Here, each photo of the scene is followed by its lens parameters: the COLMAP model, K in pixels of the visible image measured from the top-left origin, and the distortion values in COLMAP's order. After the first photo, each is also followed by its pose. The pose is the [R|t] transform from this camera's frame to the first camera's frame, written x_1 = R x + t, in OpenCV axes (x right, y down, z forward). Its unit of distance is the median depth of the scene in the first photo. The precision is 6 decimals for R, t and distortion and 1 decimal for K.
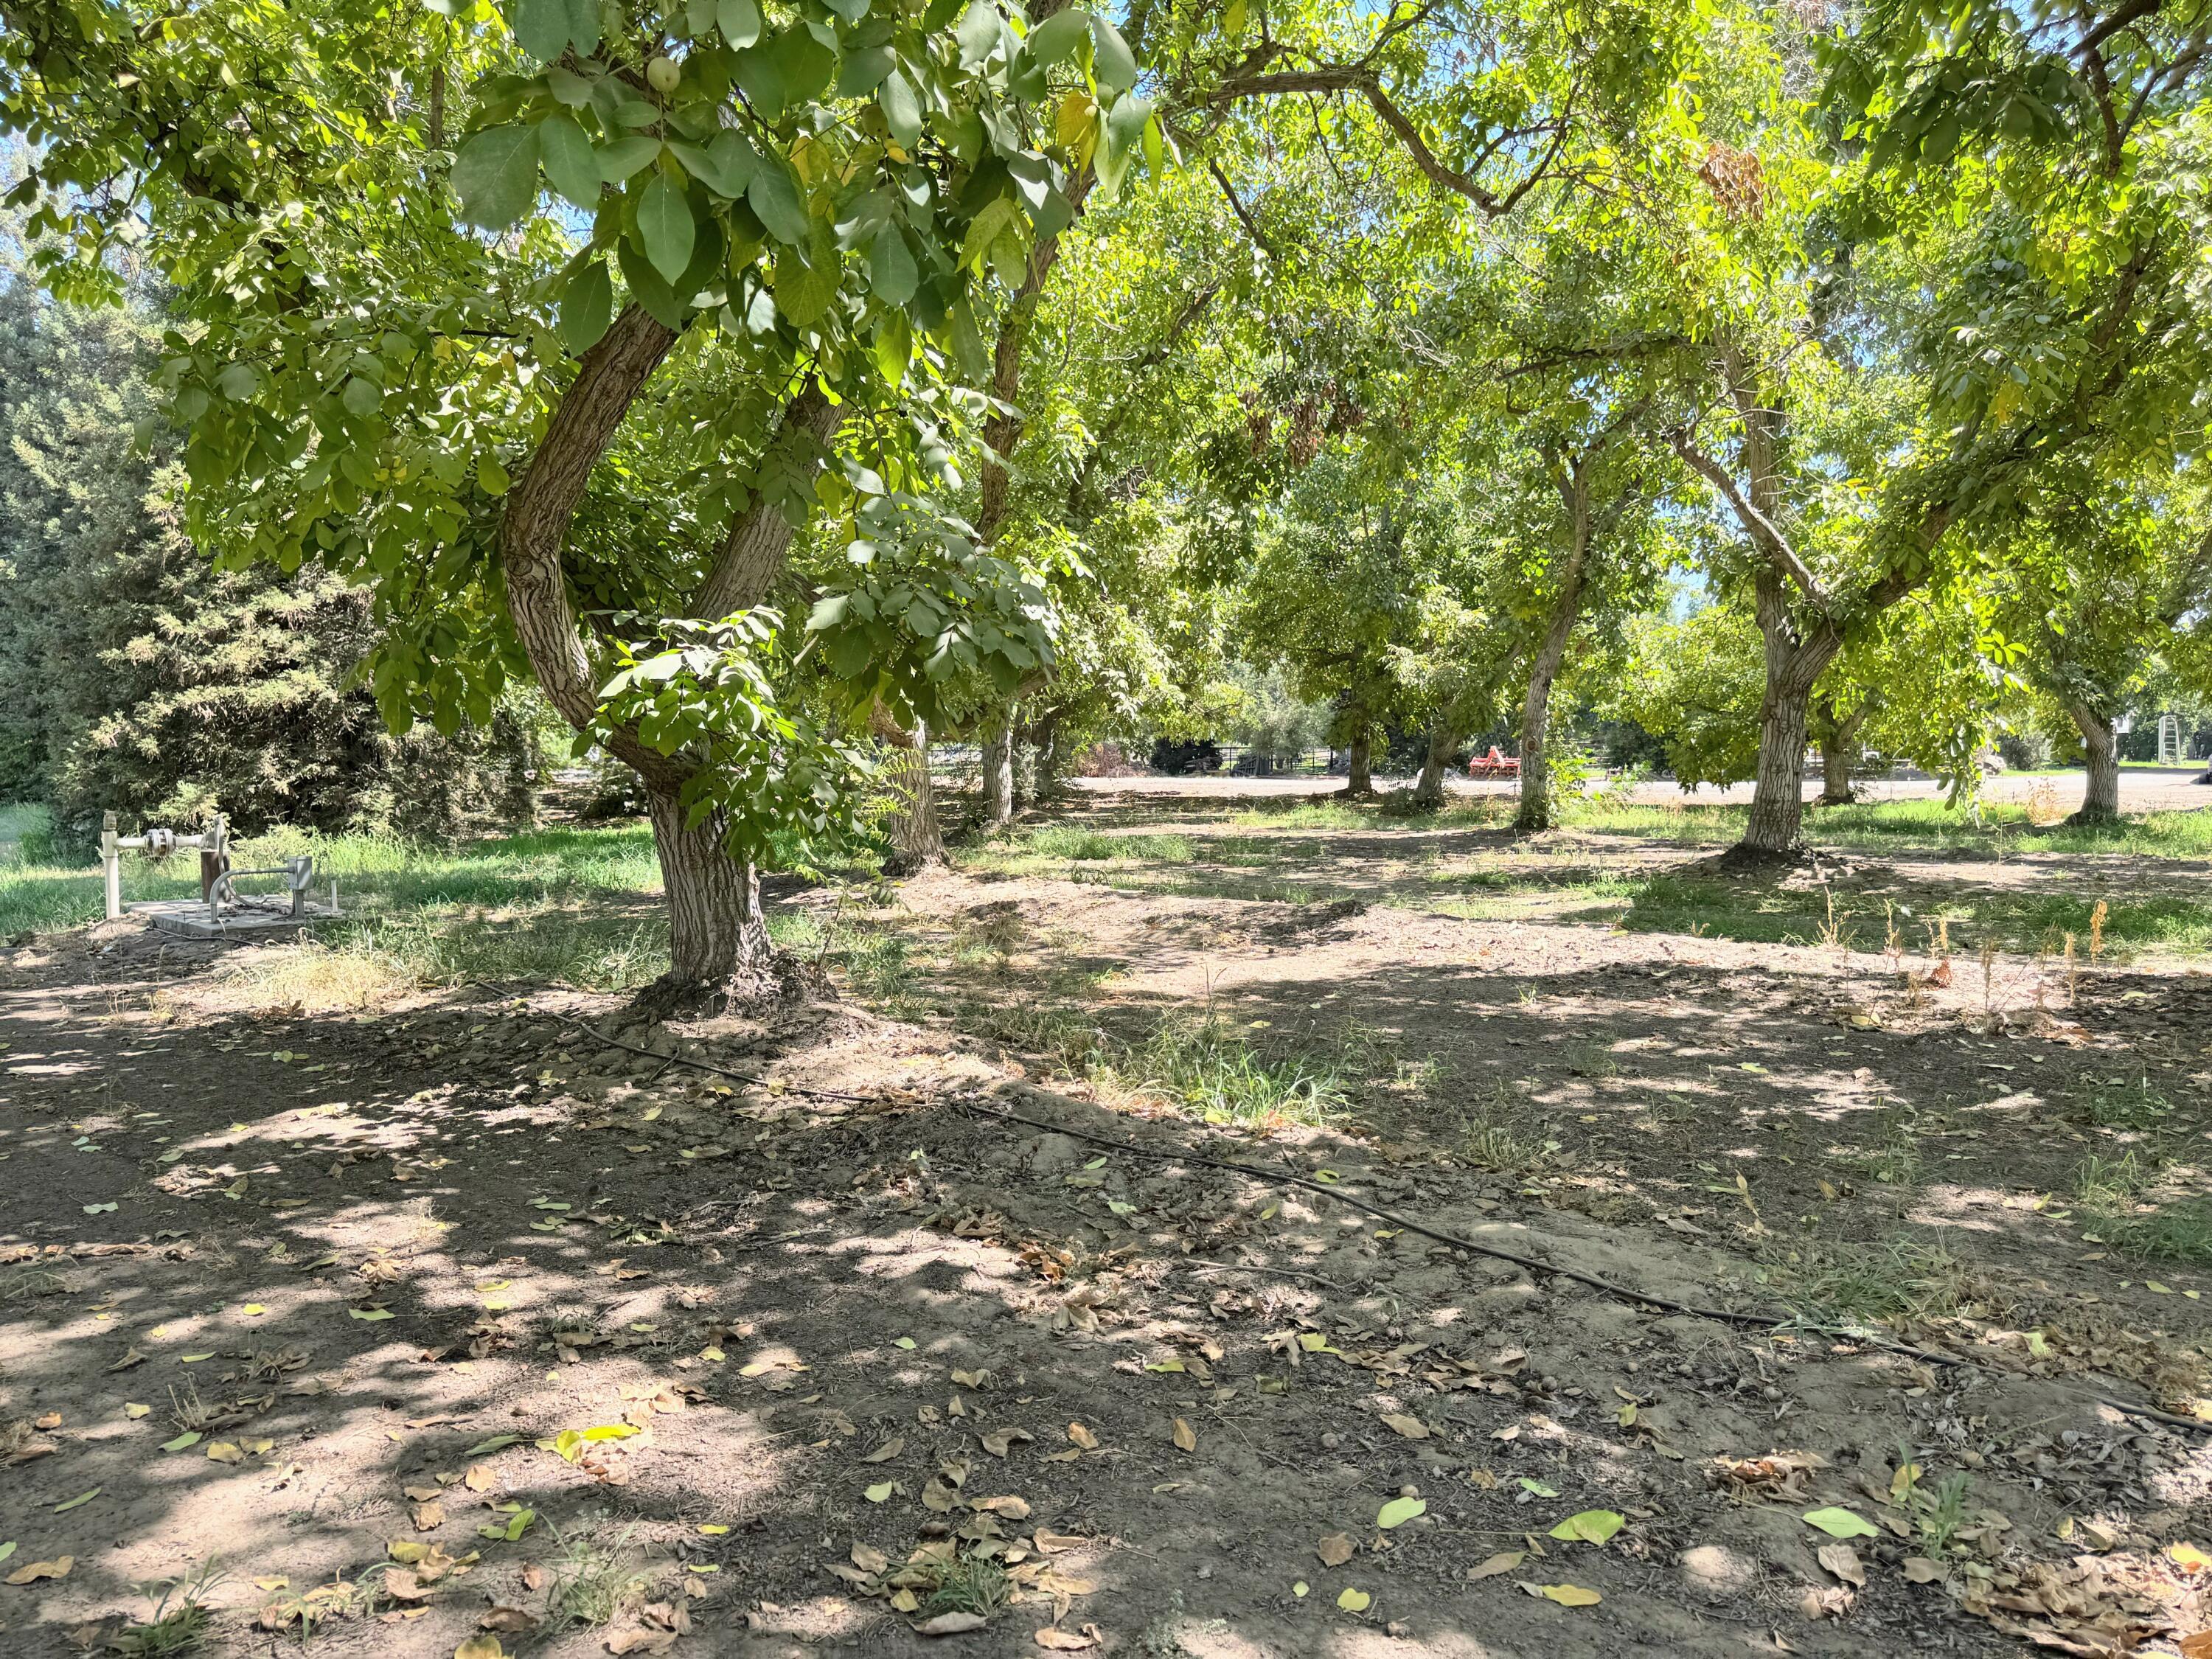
lens RADIAL K [[1548.9, 0, 1106.0], [0, 1548.9, 829.5], [0, 0, 1]] dist [0.047417, -0.002593]
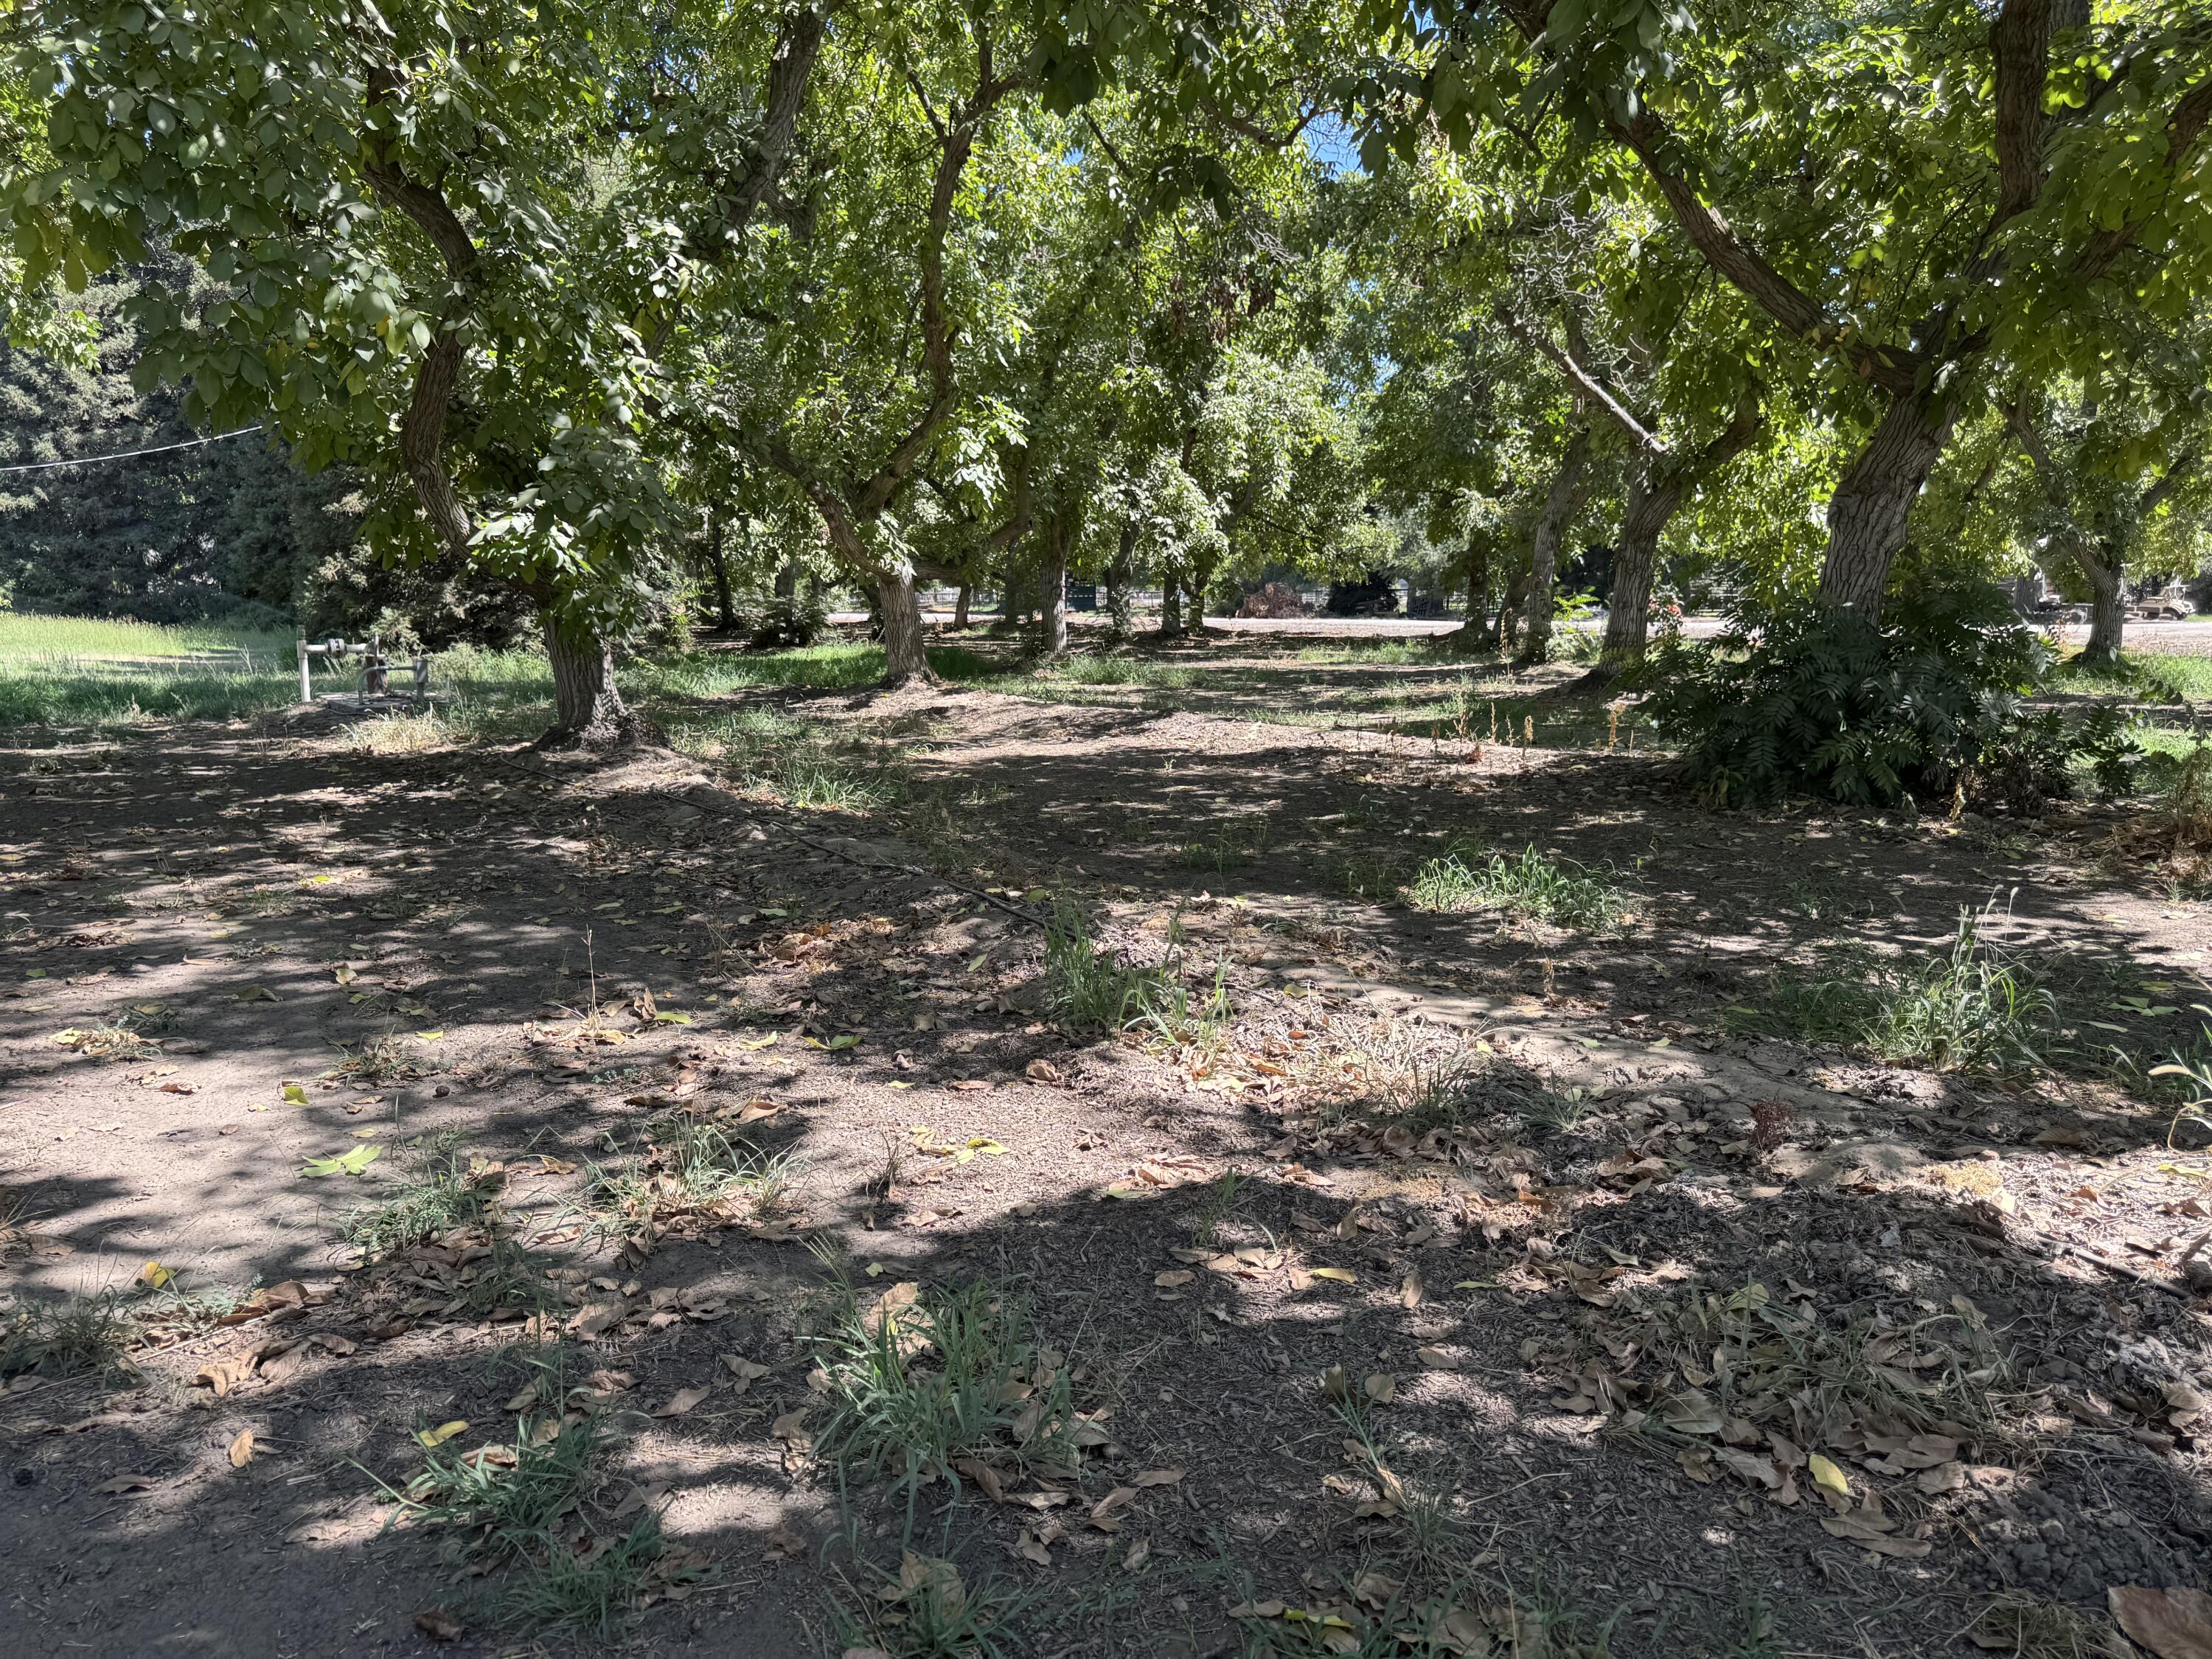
lens RADIAL K [[1585.1, 0, 1106.0], [0, 1585.1, 829.5], [0, 0, 1]] dist [0.156365, -0.271016]
pose [[0.984066, 0.030876, -0.175103, 0.231019], [-0.013890, 0.995147, 0.097416, 0.013191], [0.177261, -0.093431, 0.979719, -0.209972]]
